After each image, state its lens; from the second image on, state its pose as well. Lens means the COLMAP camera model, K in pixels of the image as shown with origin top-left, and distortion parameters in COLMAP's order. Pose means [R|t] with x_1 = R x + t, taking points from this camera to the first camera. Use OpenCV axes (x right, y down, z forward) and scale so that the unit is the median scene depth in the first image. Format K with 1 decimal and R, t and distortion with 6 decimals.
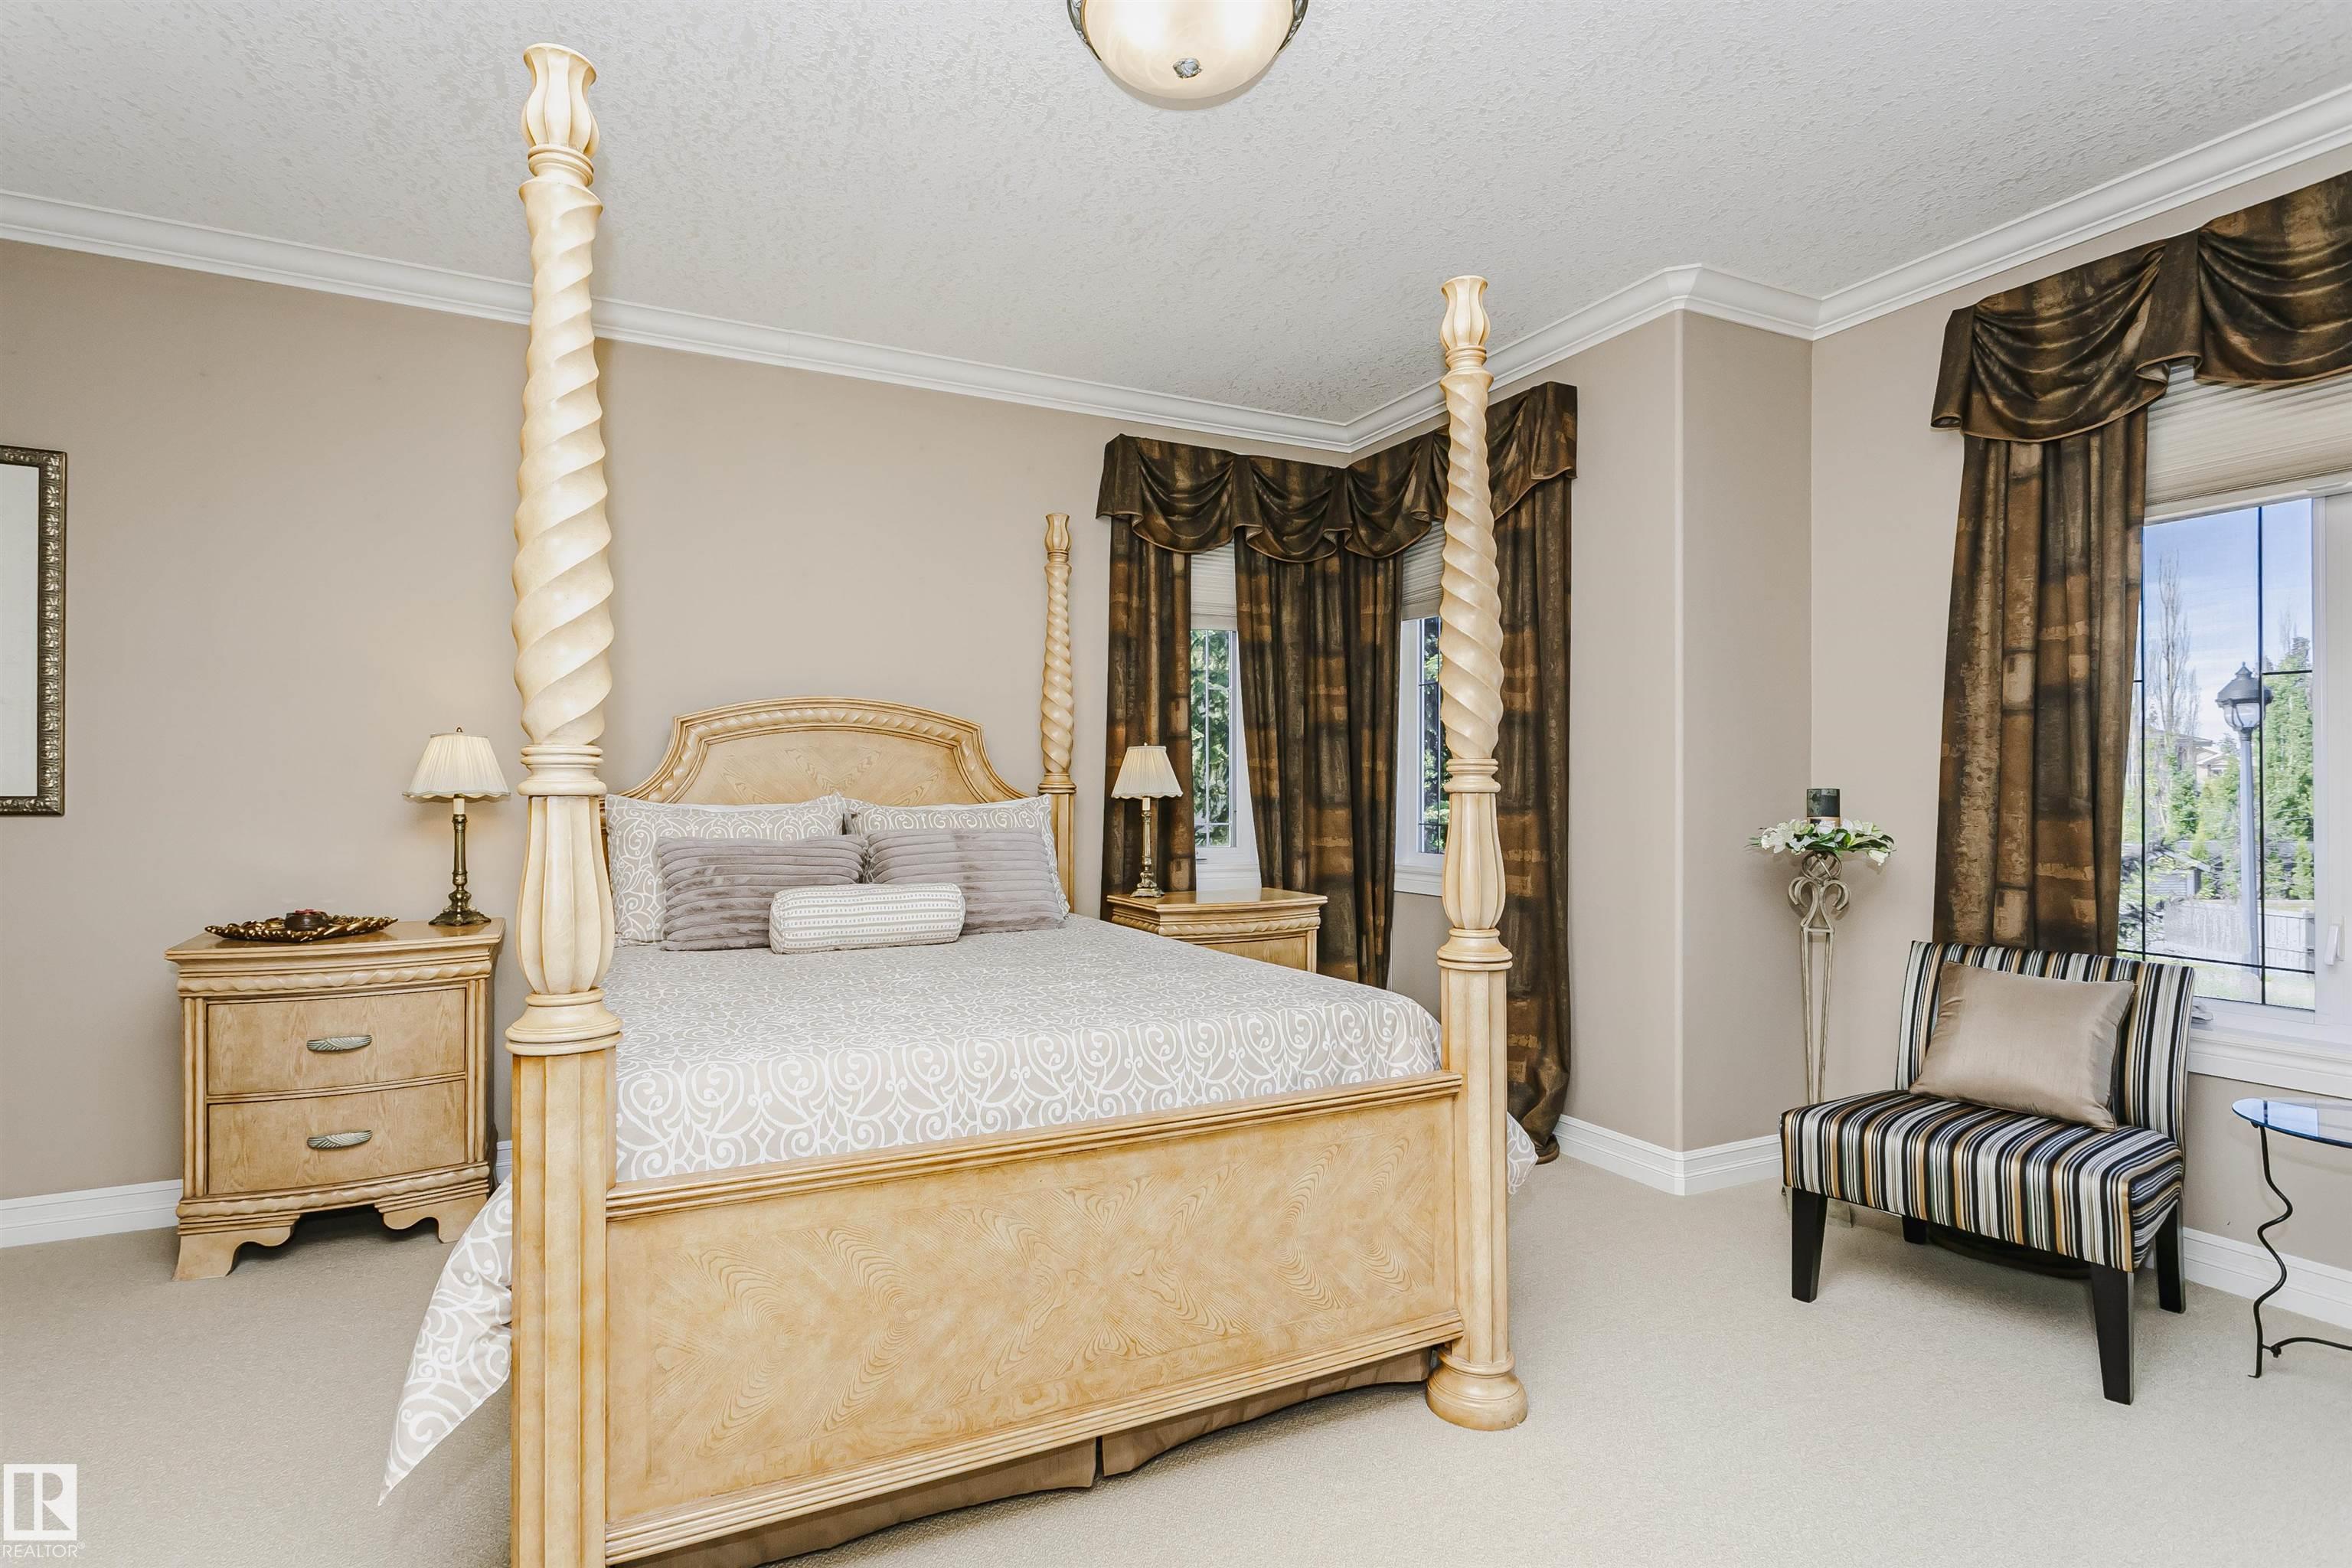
lens RADIAL K [[1223.6, 0, 1194.0], [0, 1223.6, 785.7], [0, 0, 1]] dist [0.006968, -0.002259]
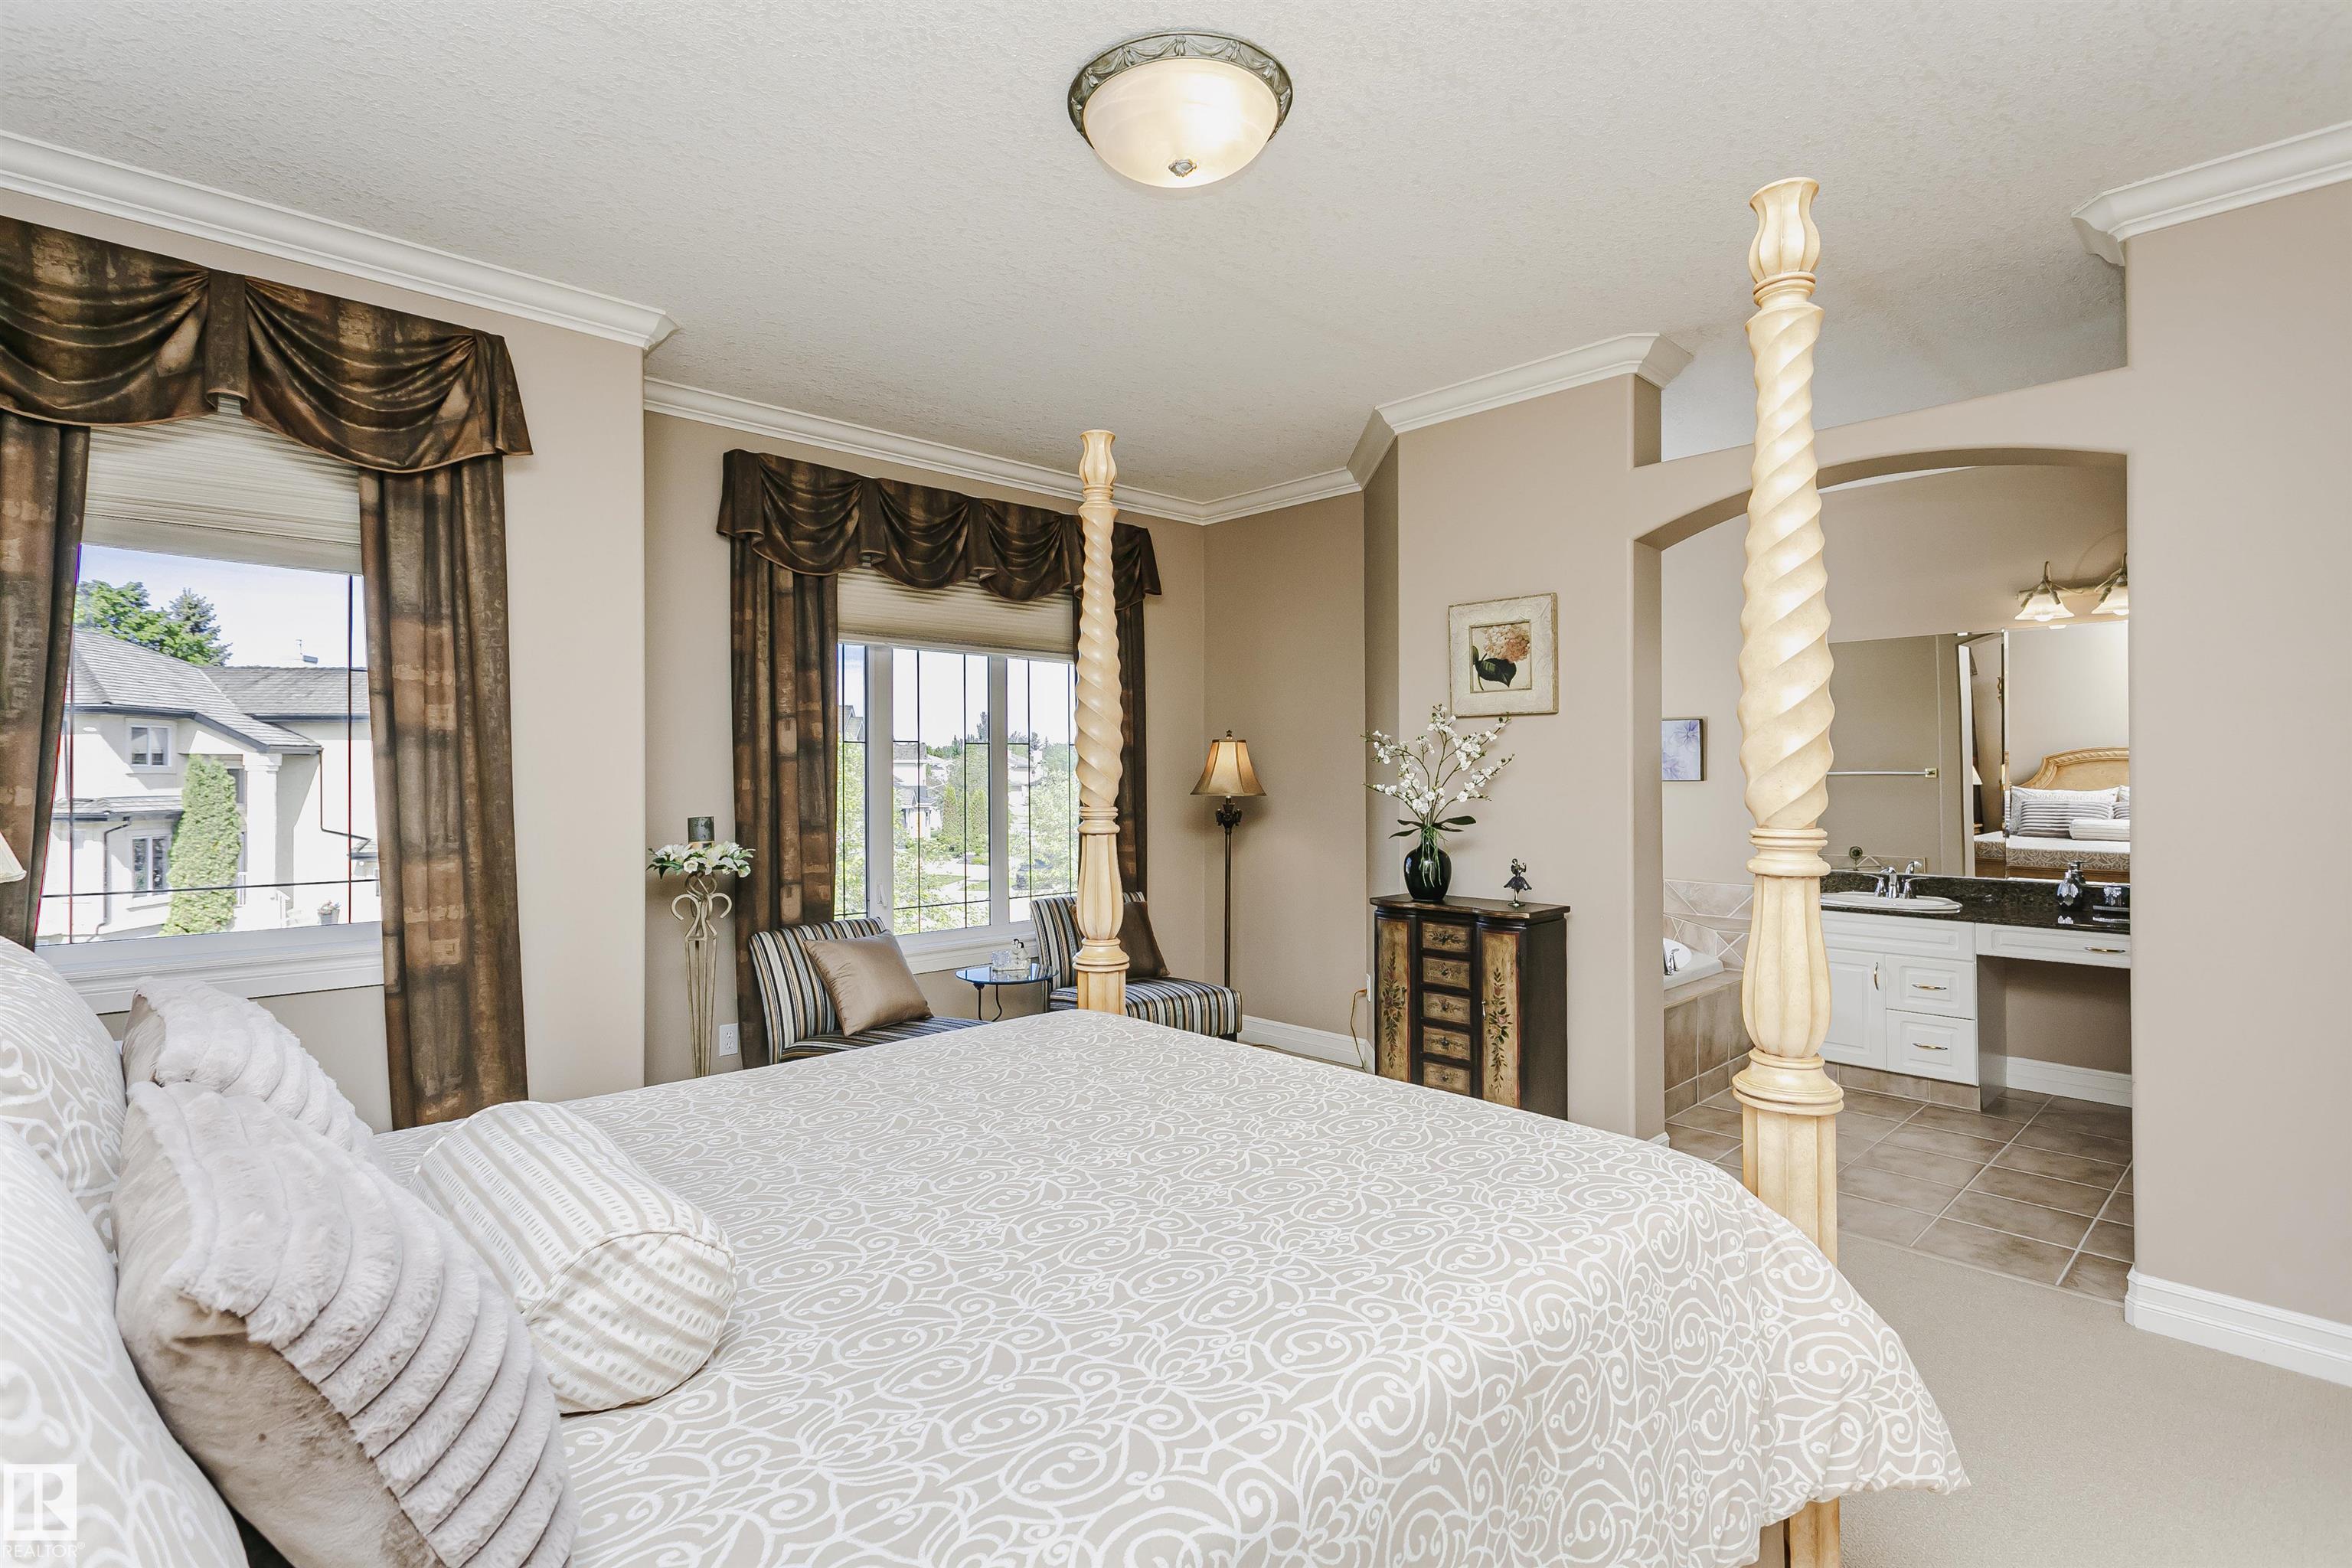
lens RADIAL K [[1133.3, 0, 1189.5], [0, 1133.3, 775.3], [0, 0, 1]] dist [0.010179, -0.000350]
pose [[-0.298550, 0.003585, 0.954387, -0.657494], [-0.004742, 0.999975, -0.005240, -0.034575], [-0.954382, -0.006090, -0.298525, 0.878322]]
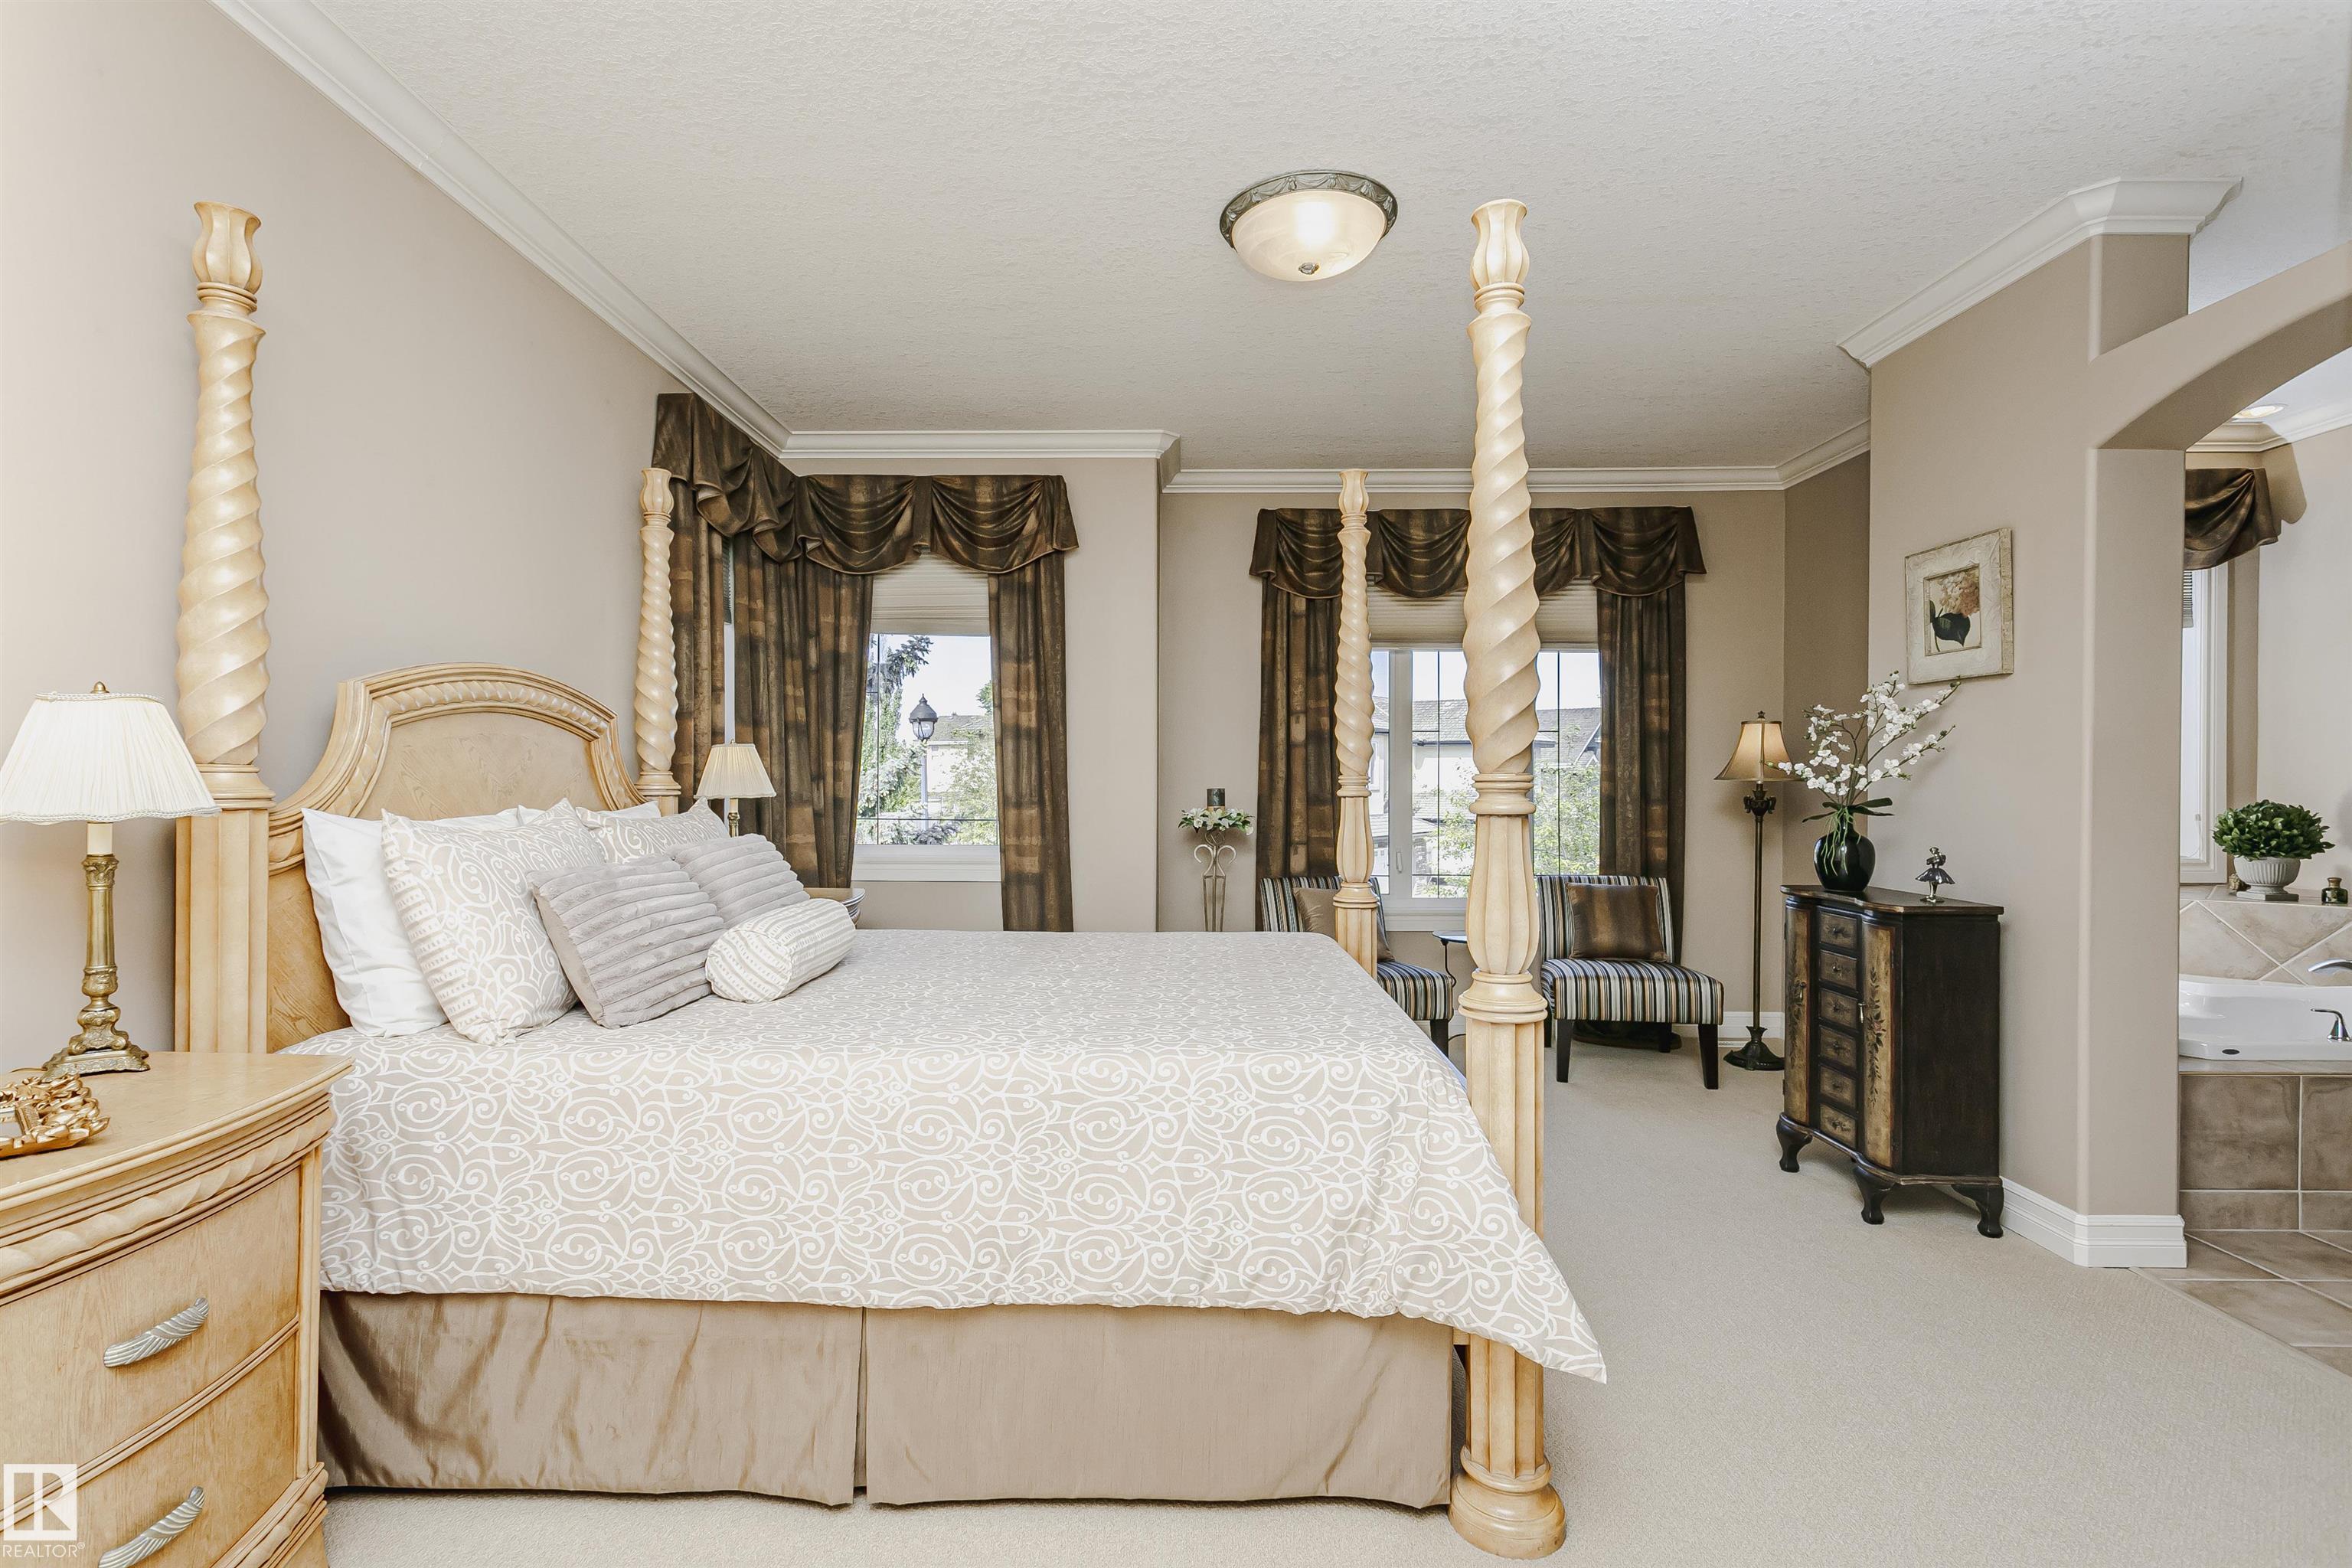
lens RADIAL K [[1133.3, 0, 1171.8], [0, 1133.3, 786.2], [0, 0, 1]] dist [0.010179, -0.000350]
pose [[0.442922, -0.003564, 0.896553, -0.828964], [-0.010182, 0.999908, 0.009006, -0.013770], [-0.896502, -0.013118, 0.442845, 0.399357]]
